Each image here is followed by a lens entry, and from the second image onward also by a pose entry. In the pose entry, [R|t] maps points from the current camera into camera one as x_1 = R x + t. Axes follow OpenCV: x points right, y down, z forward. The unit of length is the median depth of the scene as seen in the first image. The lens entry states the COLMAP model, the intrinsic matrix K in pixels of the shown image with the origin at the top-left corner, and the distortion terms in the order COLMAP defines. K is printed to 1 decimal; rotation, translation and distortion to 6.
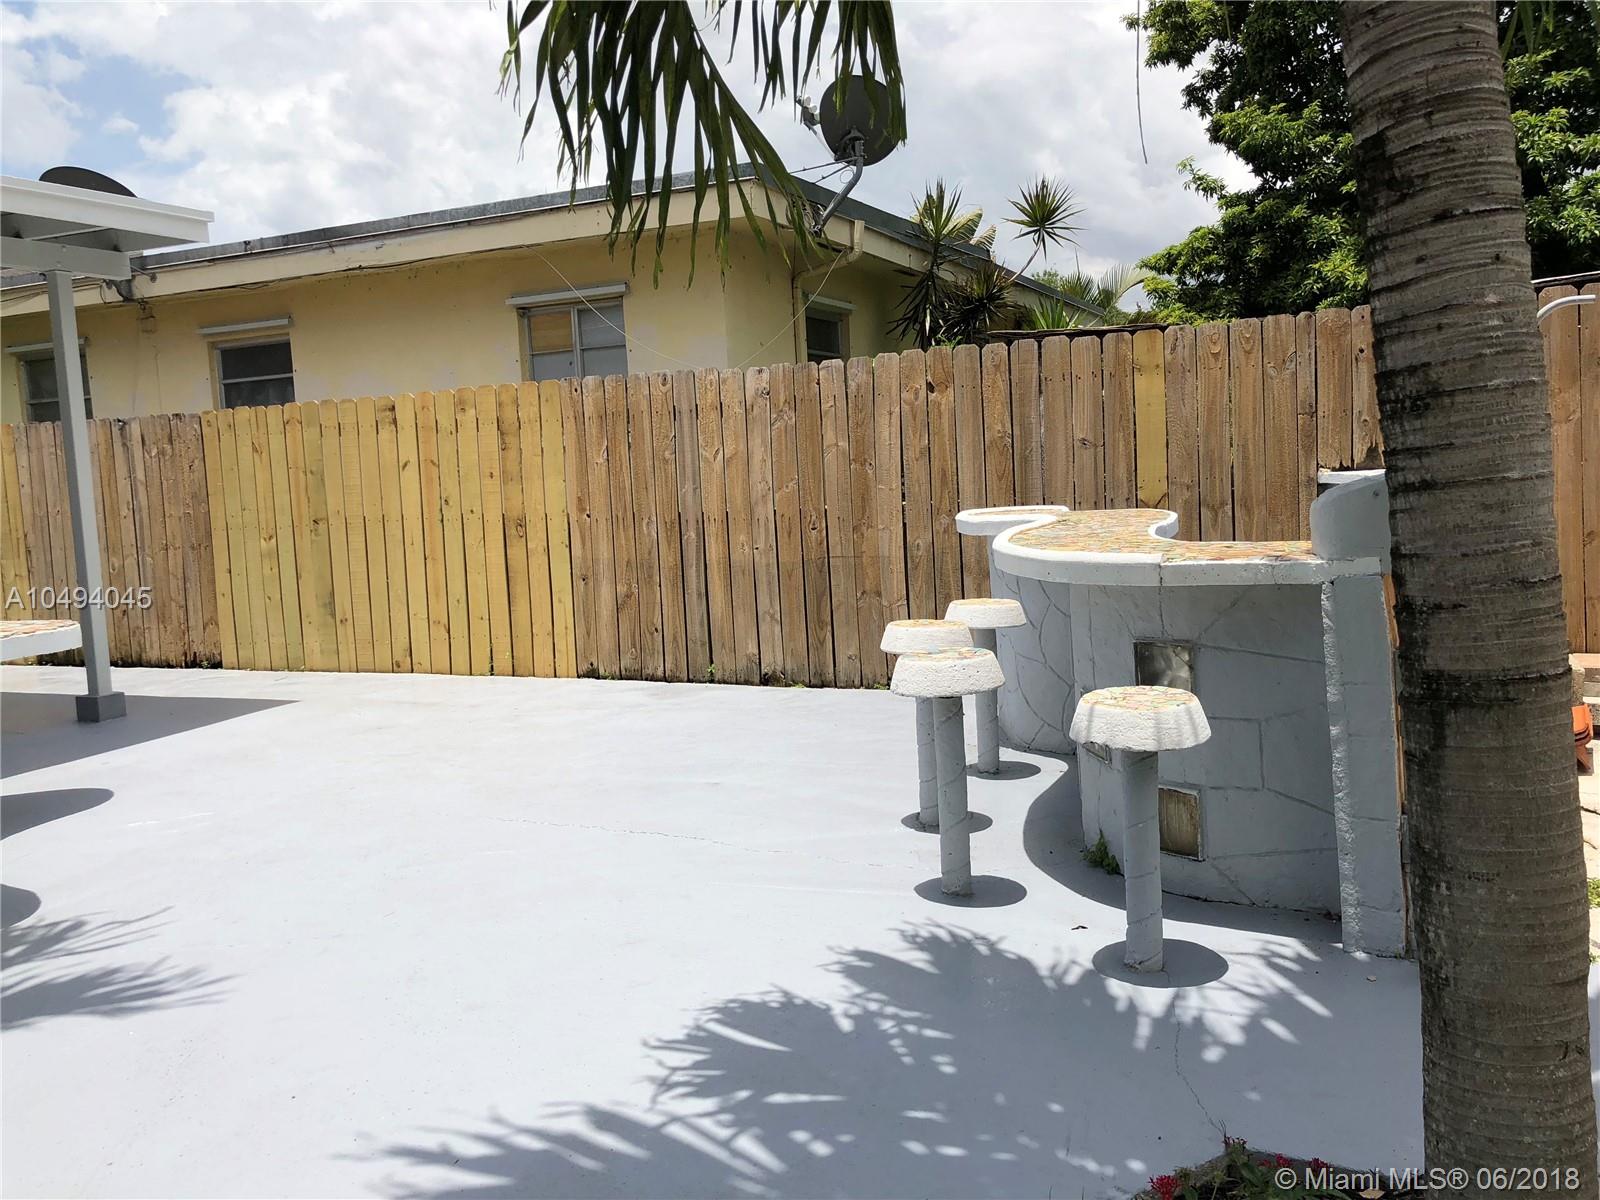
lens RADIAL K [[1301.8, 0, 800.0], [0, 1301.8, 600.0], [0, 0, 1]] dist [0.014159, -0.003045]
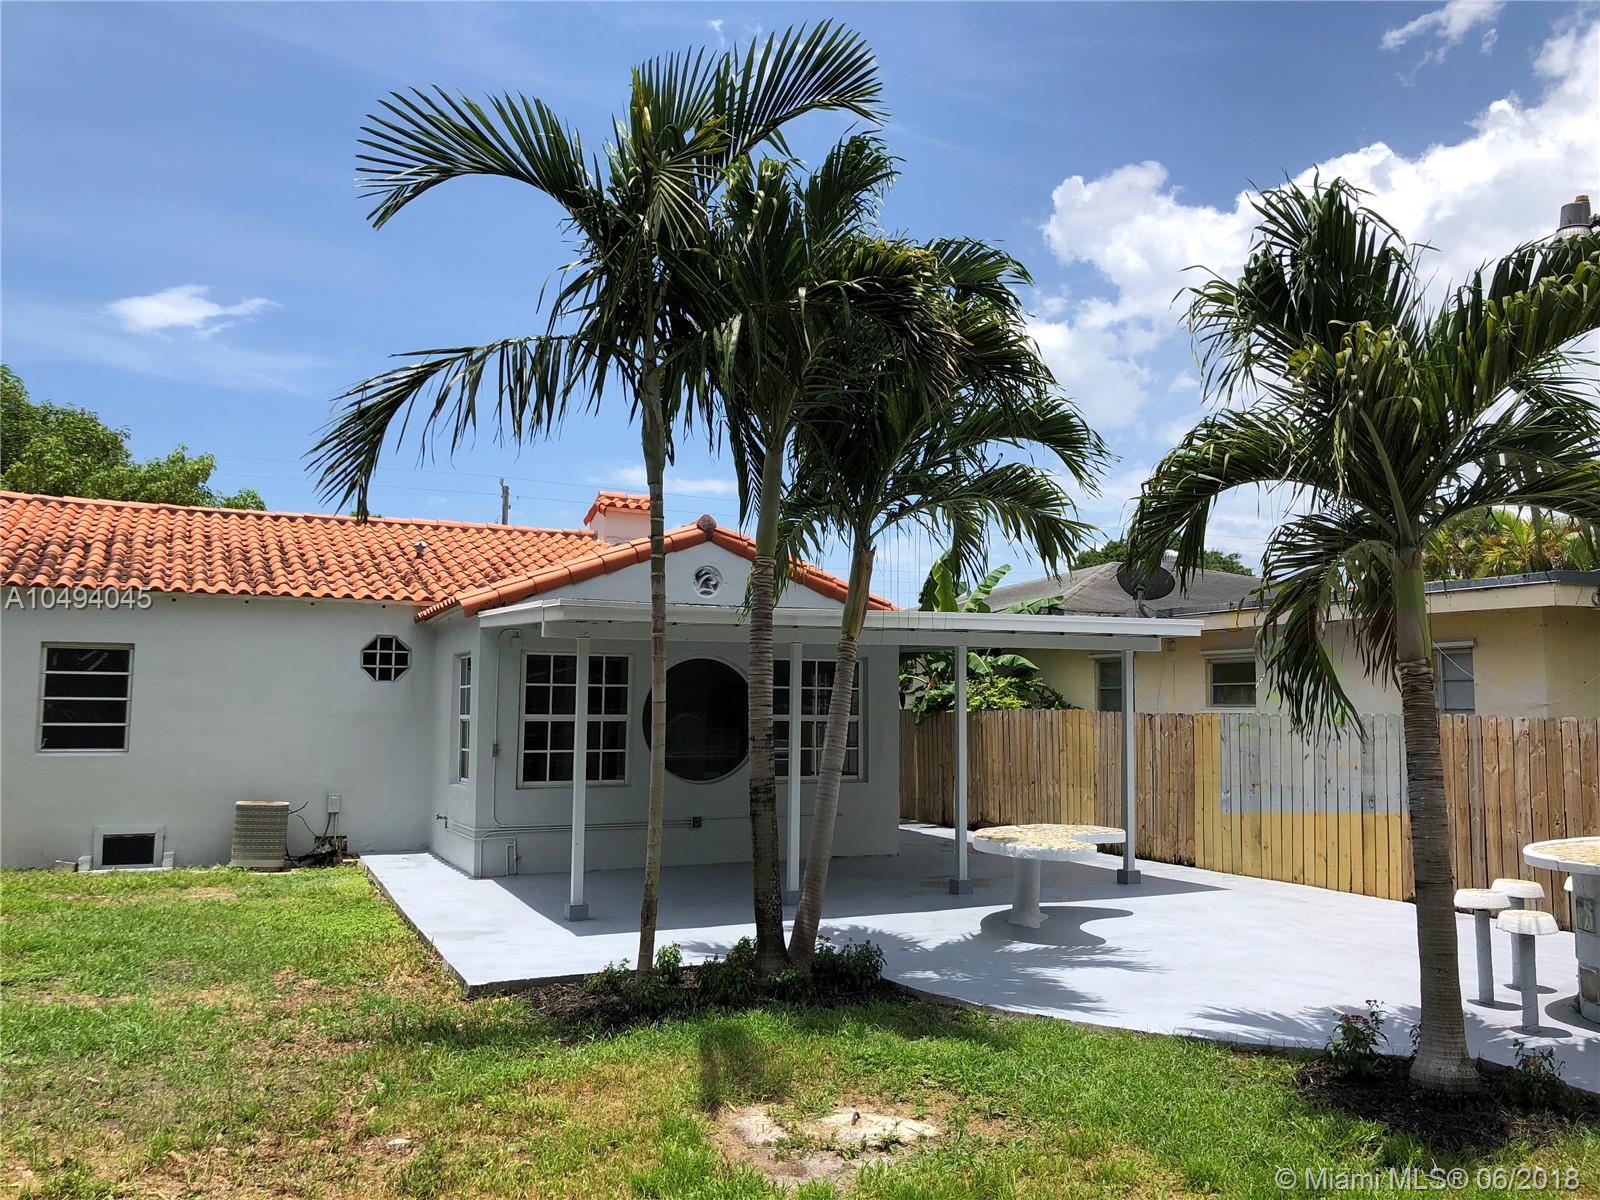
lens RADIAL K [[1301.8, 0, 800.0], [0, 1301.8, 600.0], [0, 0, 1]] dist [0.014159, -0.003045]
pose [[0.738644, -0.004449, -0.674081, 0.337805], [-0.113564, 0.984864, -0.130942, -0.009329], [0.664461, 0.173271, 0.726959, -0.660483]]
